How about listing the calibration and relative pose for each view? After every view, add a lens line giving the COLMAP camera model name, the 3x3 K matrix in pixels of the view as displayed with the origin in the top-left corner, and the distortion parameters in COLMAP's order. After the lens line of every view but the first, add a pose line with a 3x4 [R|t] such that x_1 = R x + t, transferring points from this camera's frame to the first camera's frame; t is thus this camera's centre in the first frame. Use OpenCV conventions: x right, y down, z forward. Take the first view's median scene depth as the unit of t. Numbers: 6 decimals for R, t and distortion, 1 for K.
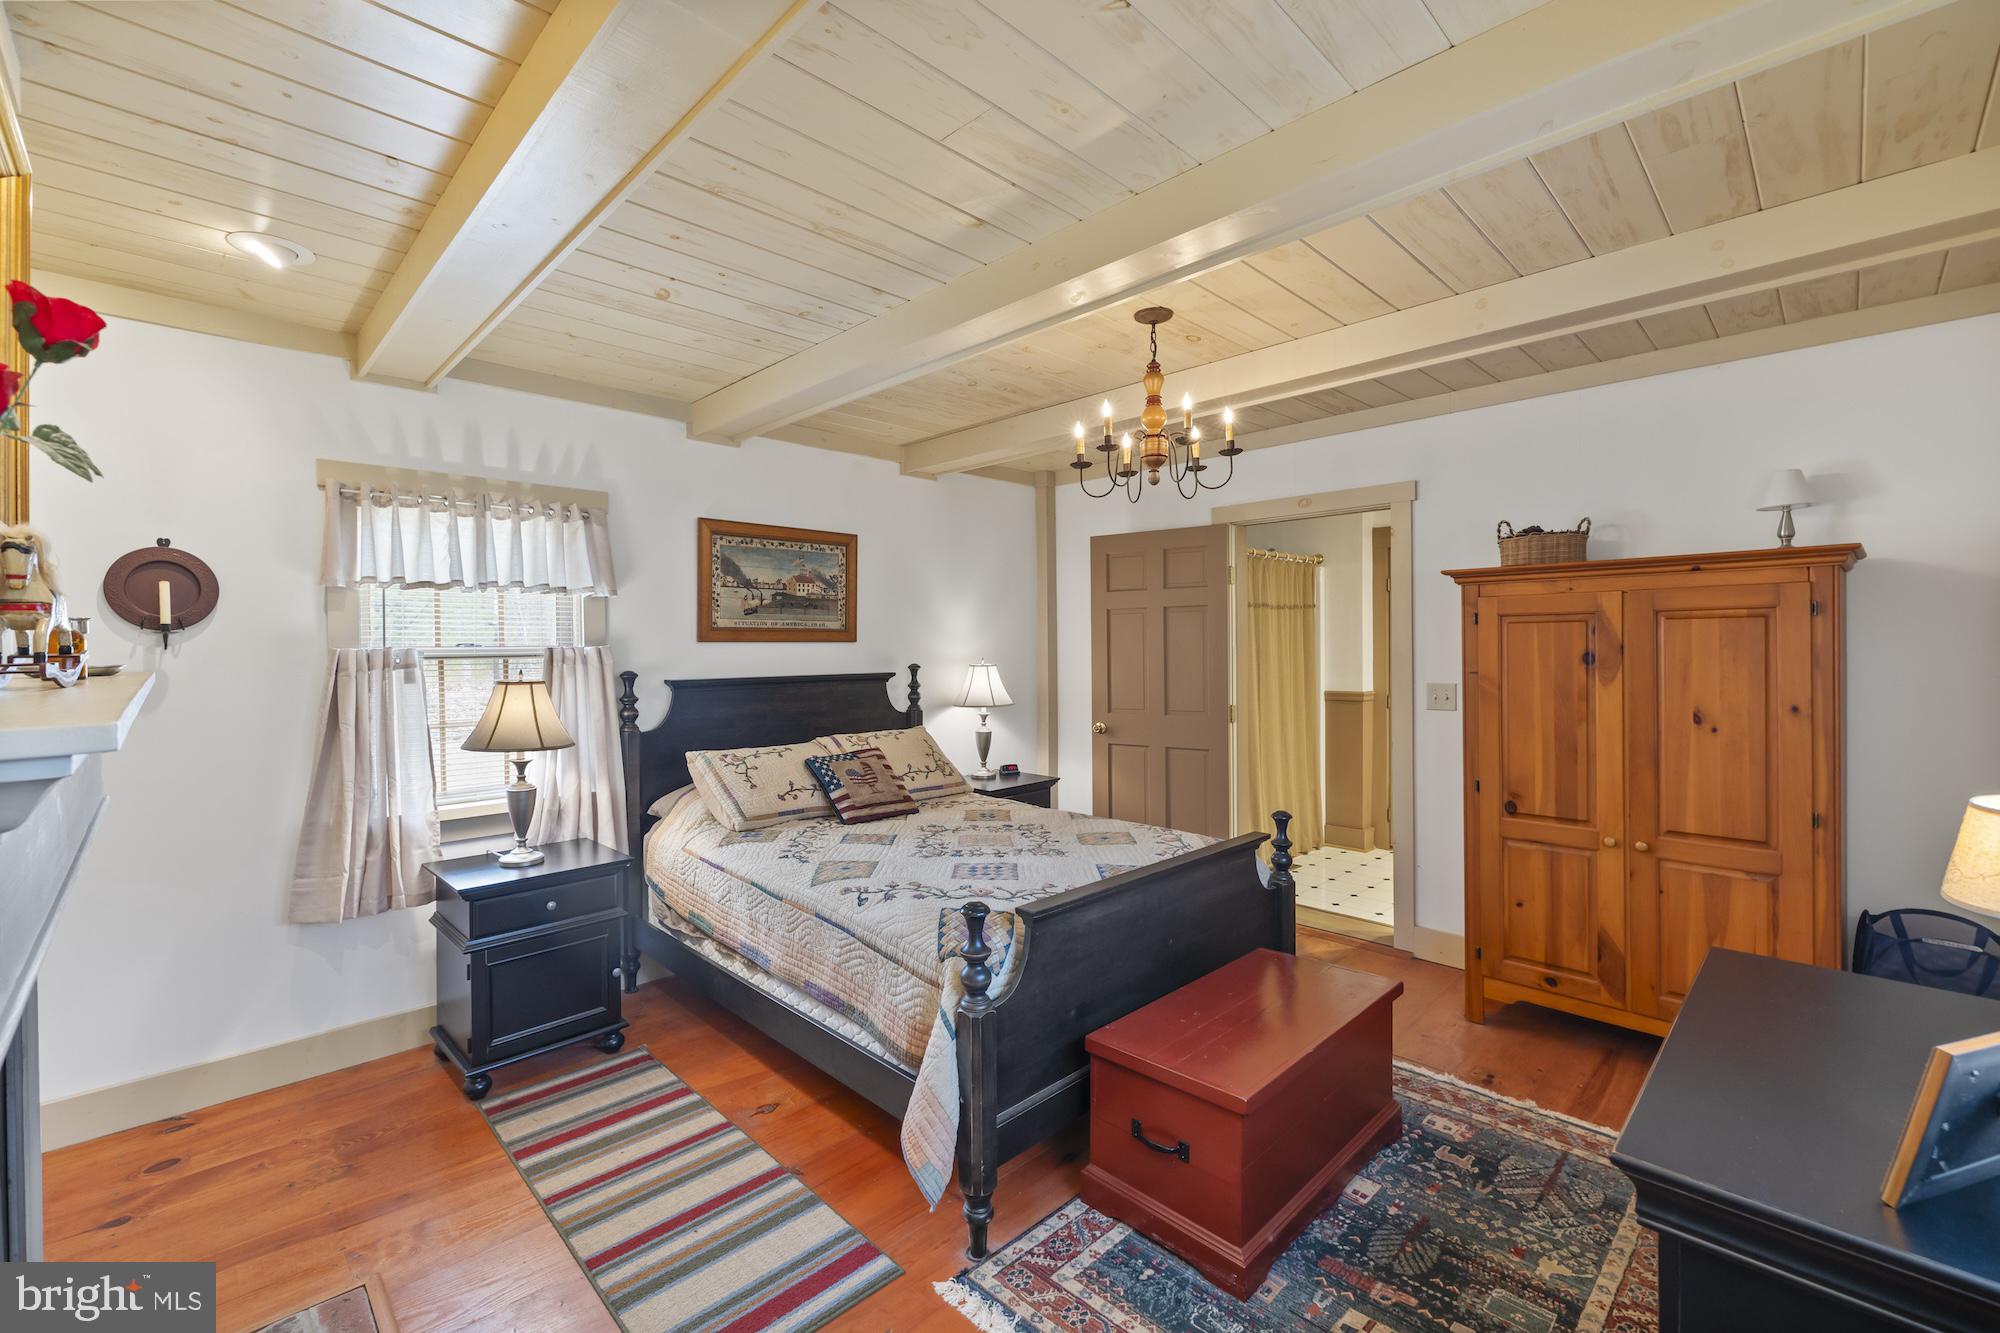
lens RADIAL K [[848.5, 0, 991.3], [0, 848.5, 659.5], [0, 0, 1]] dist [0.000915, 0.000230]
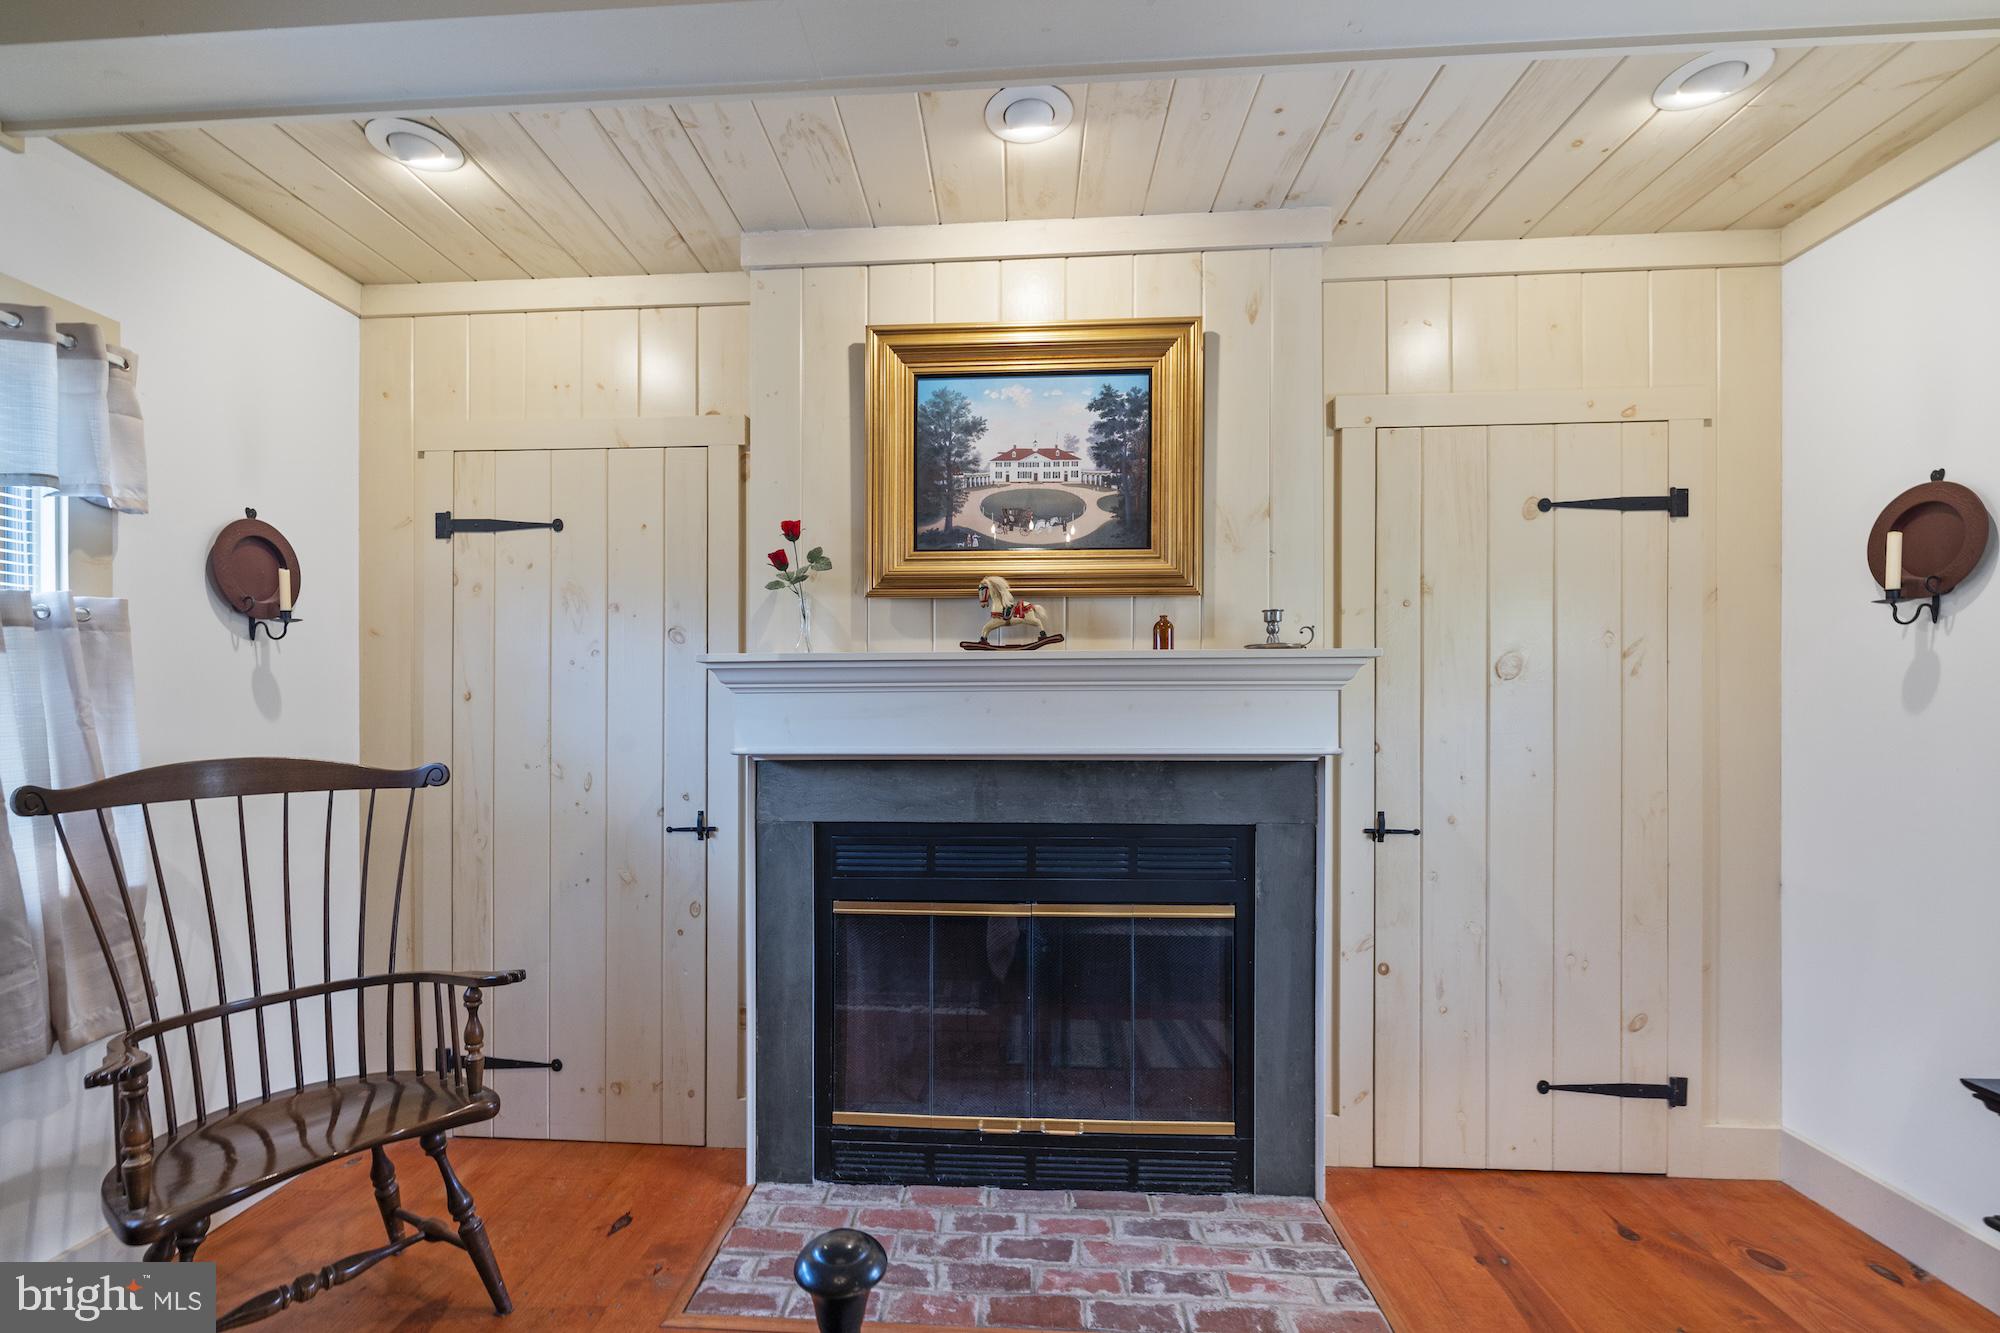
lens RADIAL K [[848.5, 0, 968.6], [0, 848.5, 719.4], [0, 0, 1]] dist [0.000915, 0.000230]
pose [[-0.744664, 0.010201, -0.667362, 0.126358], [-0.000553, 0.999873, 0.015901, 0.059734], [0.667440, 0.012211, -0.744564, 1.017096]]
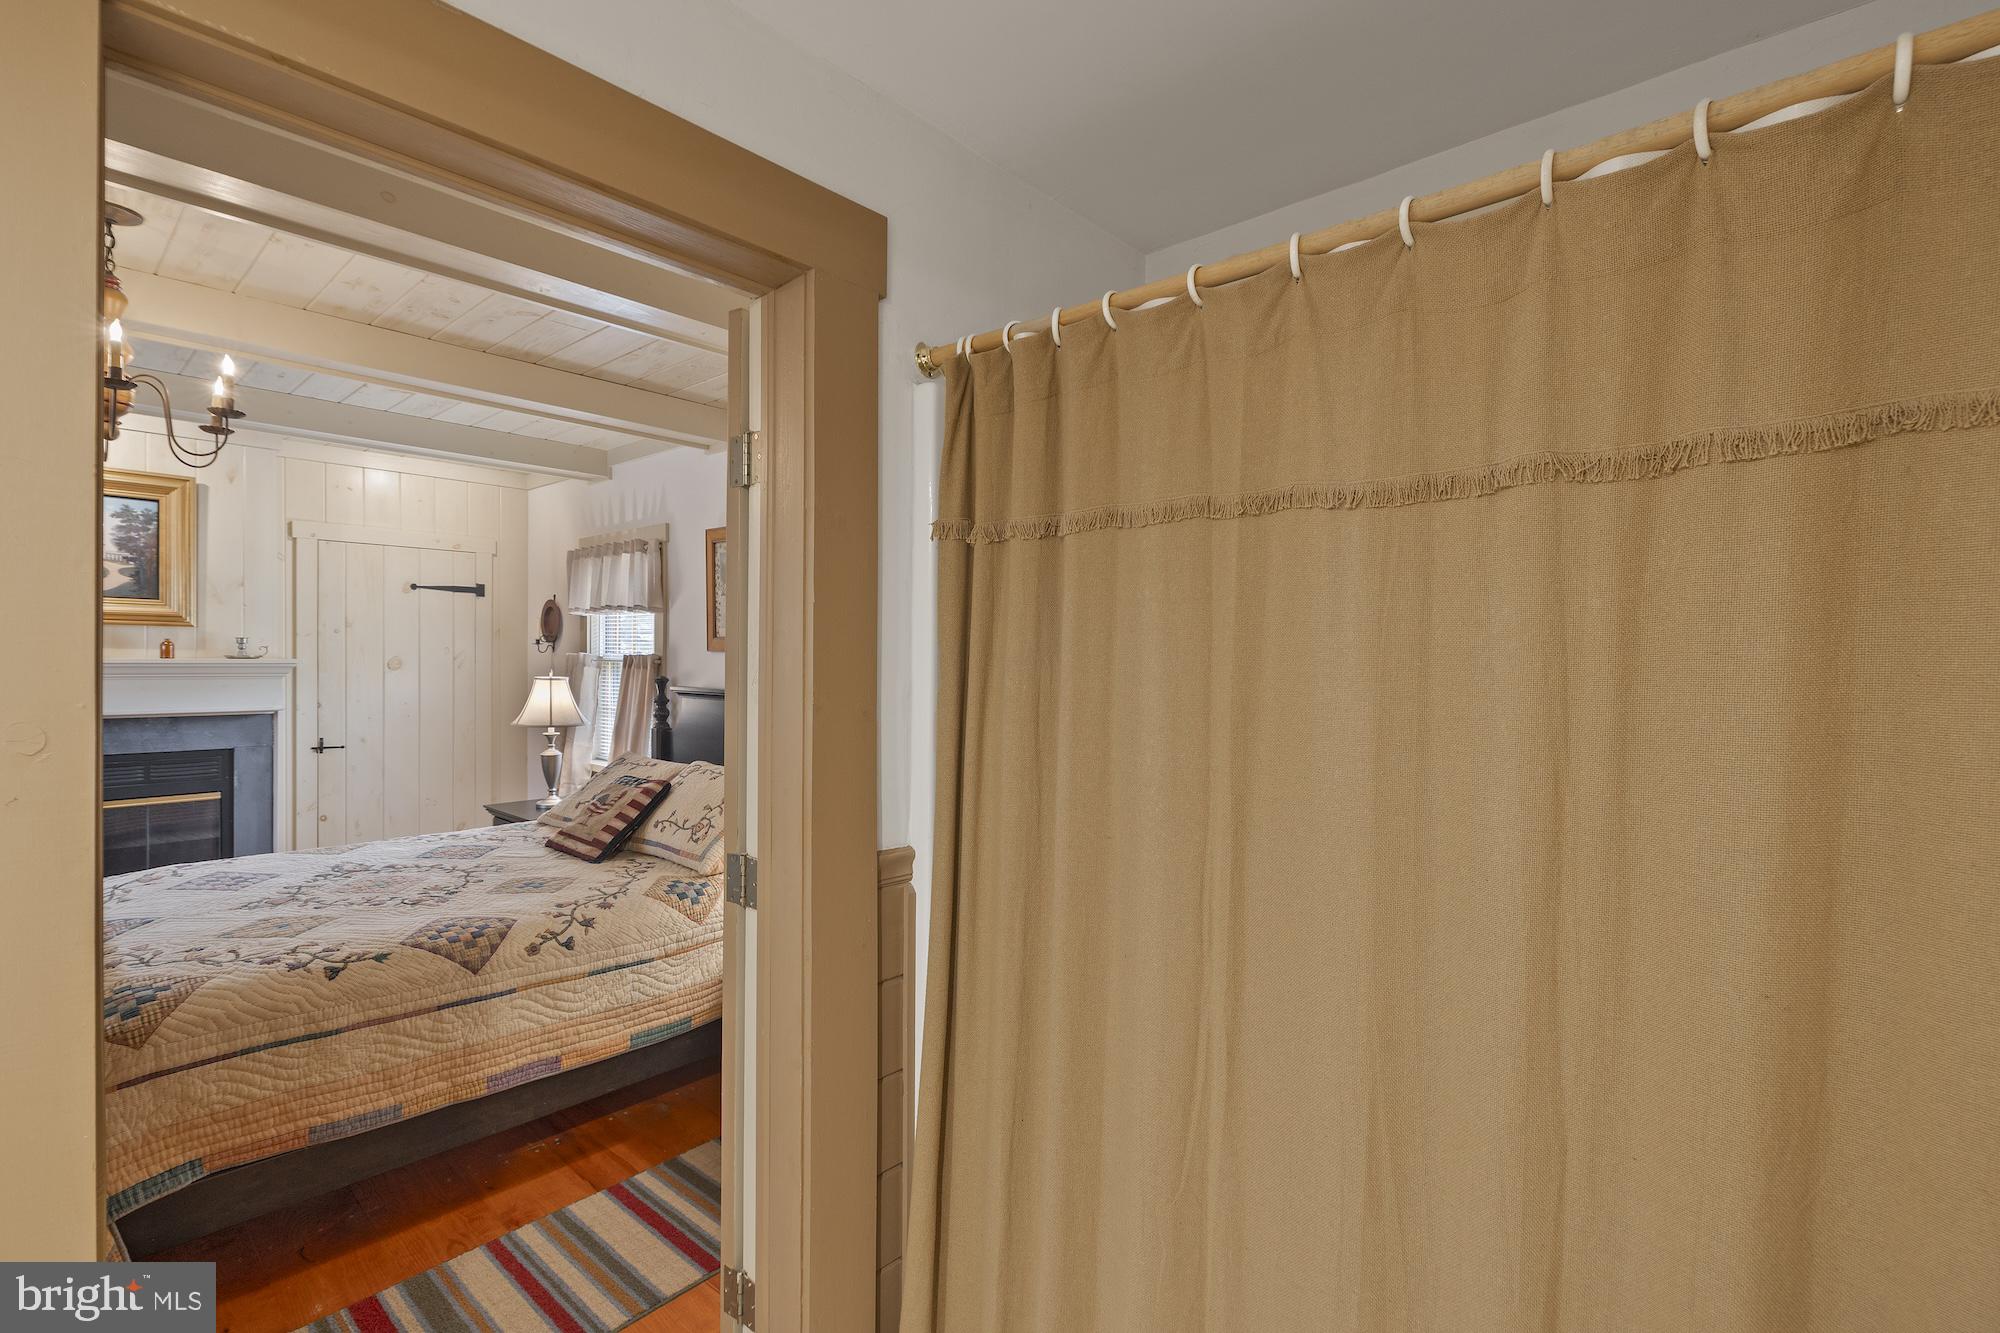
lens RADIAL K [[901.9, 0, 1005.5], [0, 901.9, 674.8], [0, 0, 1]] dist [-0.003487, -0.000911]
pose [[0.075102, 0.025442, -0.996851, 1.142754], [-0.019990, 0.999512, 0.024004, -0.030263], [0.996975, 0.018125, 0.075574, 1.894627]]
